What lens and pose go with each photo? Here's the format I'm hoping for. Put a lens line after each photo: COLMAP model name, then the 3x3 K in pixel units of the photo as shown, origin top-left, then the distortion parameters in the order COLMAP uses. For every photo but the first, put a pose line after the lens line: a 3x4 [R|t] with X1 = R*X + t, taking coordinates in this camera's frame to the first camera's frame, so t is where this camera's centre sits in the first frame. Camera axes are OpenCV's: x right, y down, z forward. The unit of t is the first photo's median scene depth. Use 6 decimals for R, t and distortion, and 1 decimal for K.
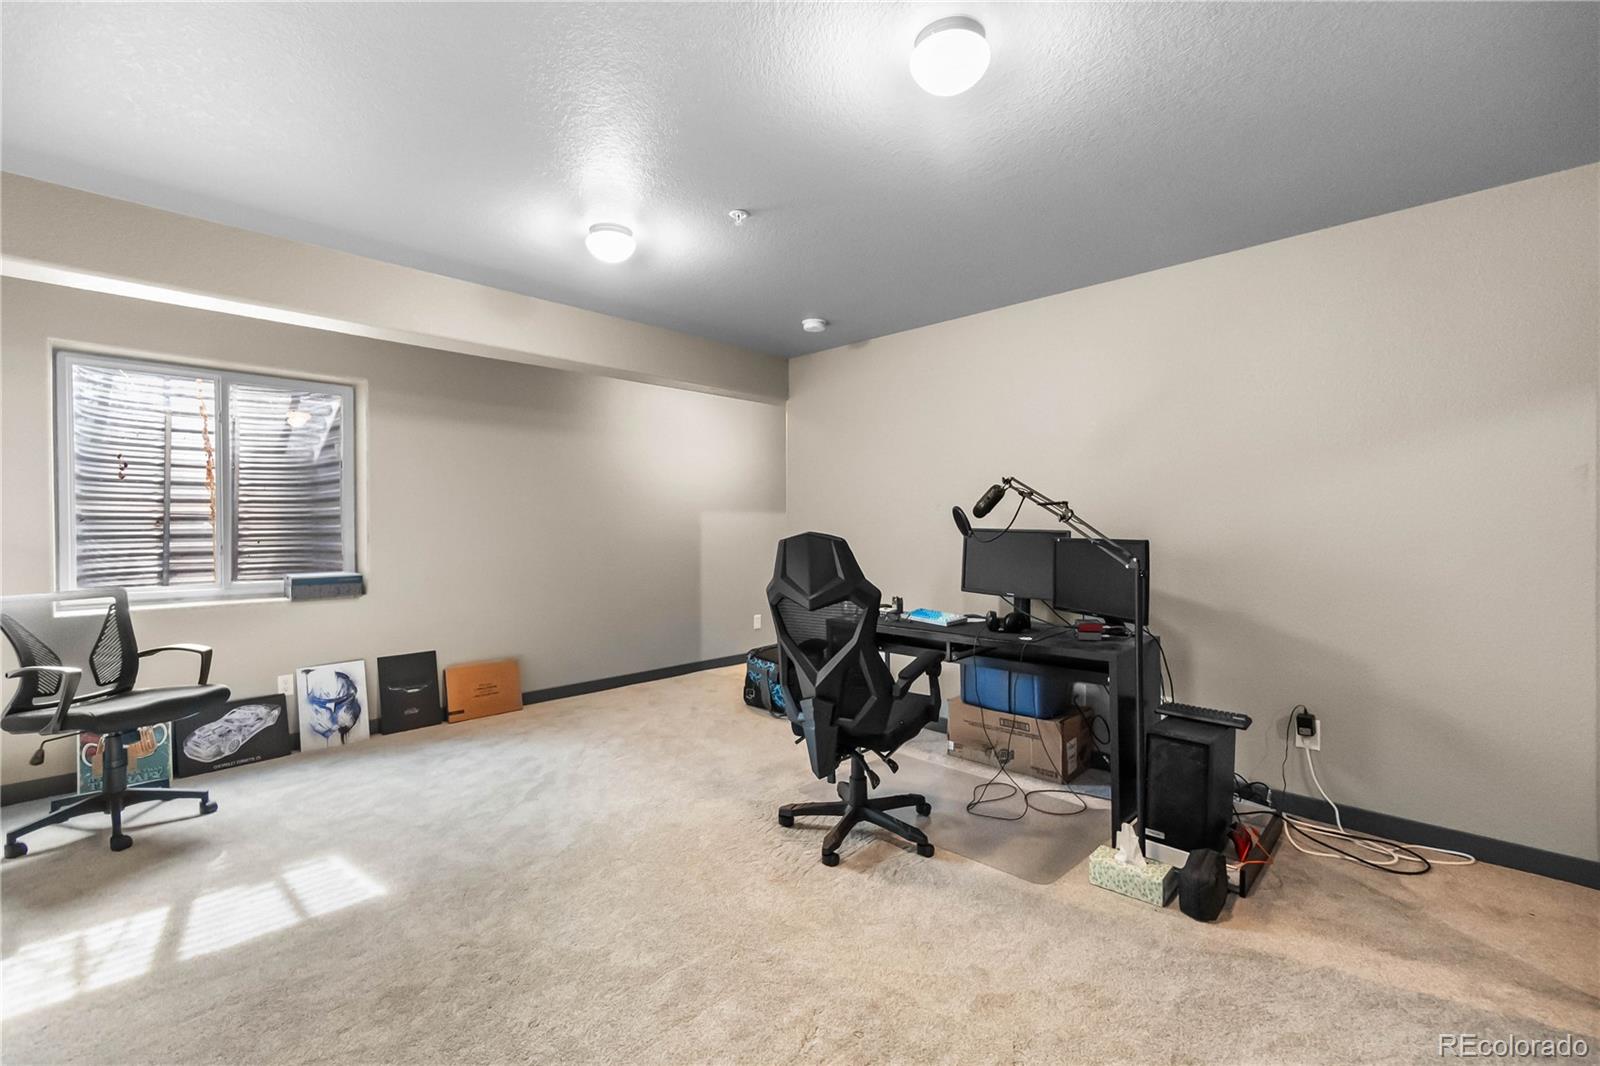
lens RADIAL K [[659.9, 0, 792.3], [0, 659.9, 516.7], [0, 0, 1]] dist [-0.020772, 0.000255]
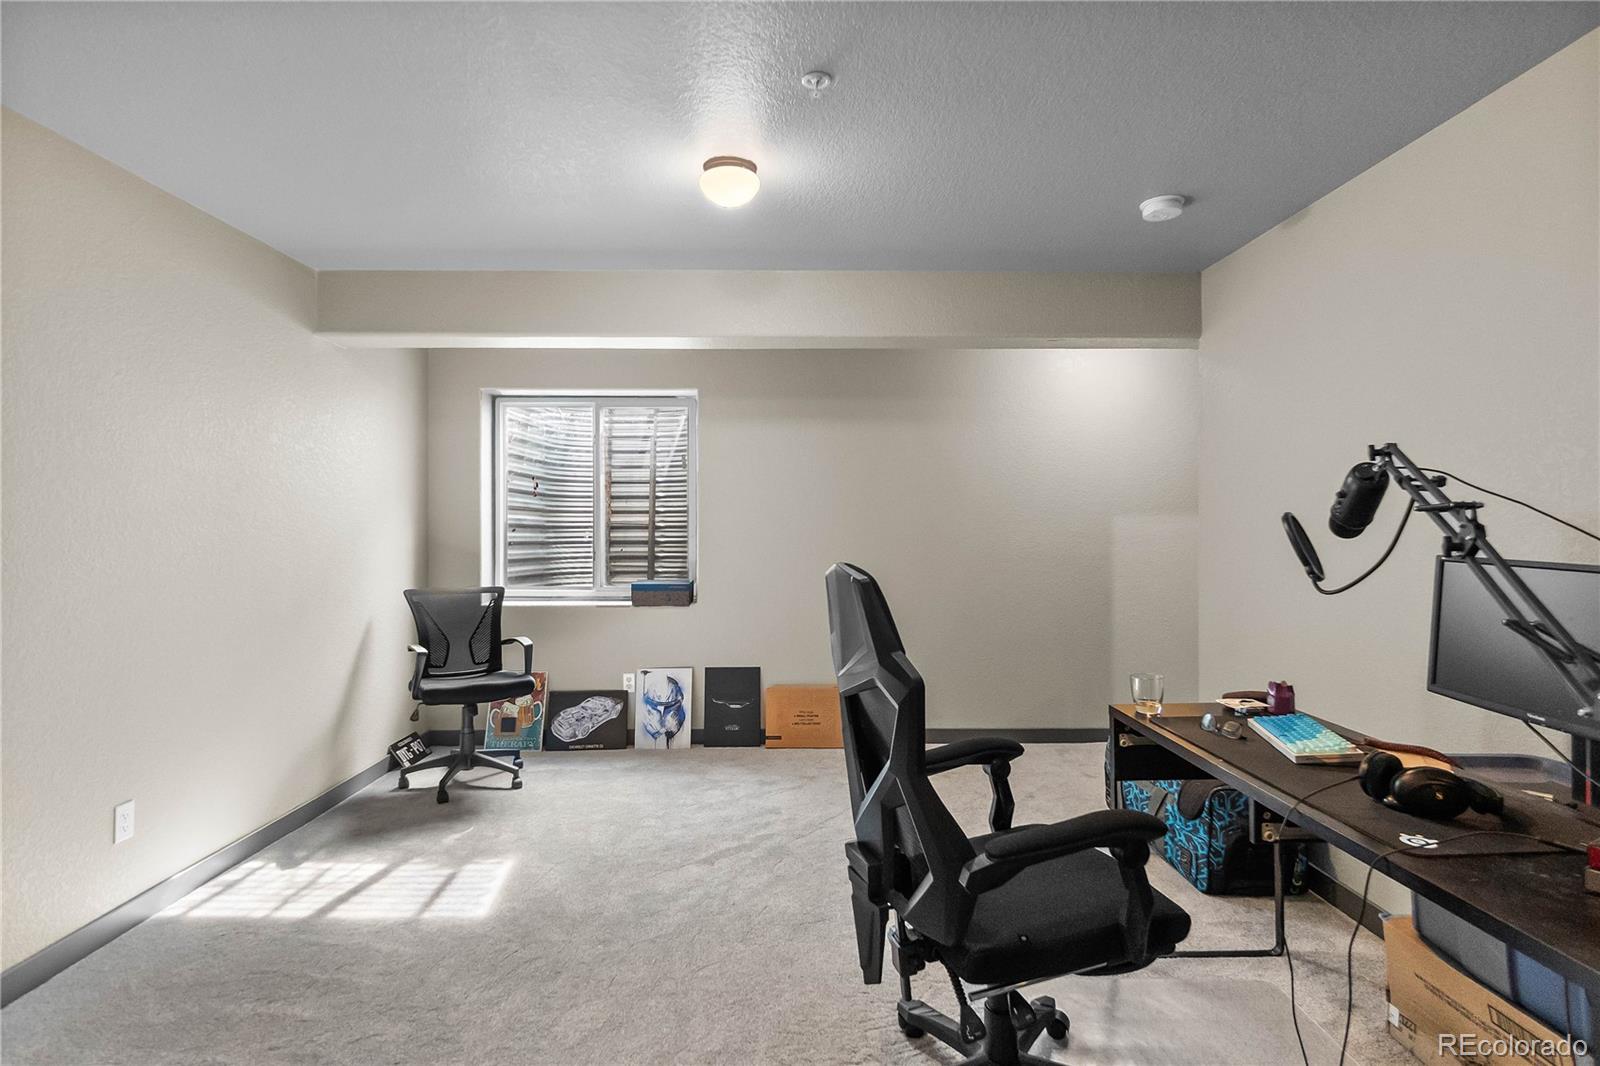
lens RADIAL K [[751.0, 0, 806.1], [0, 751.0, 508.5], [0, 0, 1]] dist [-0.015274, -0.000455]
pose [[0.715154, -0.016362, -0.698775, 0.302407], [0.008558, 0.999856, -0.014654, -0.008943], [0.698914, 0.004500, 0.715191, 0.315938]]
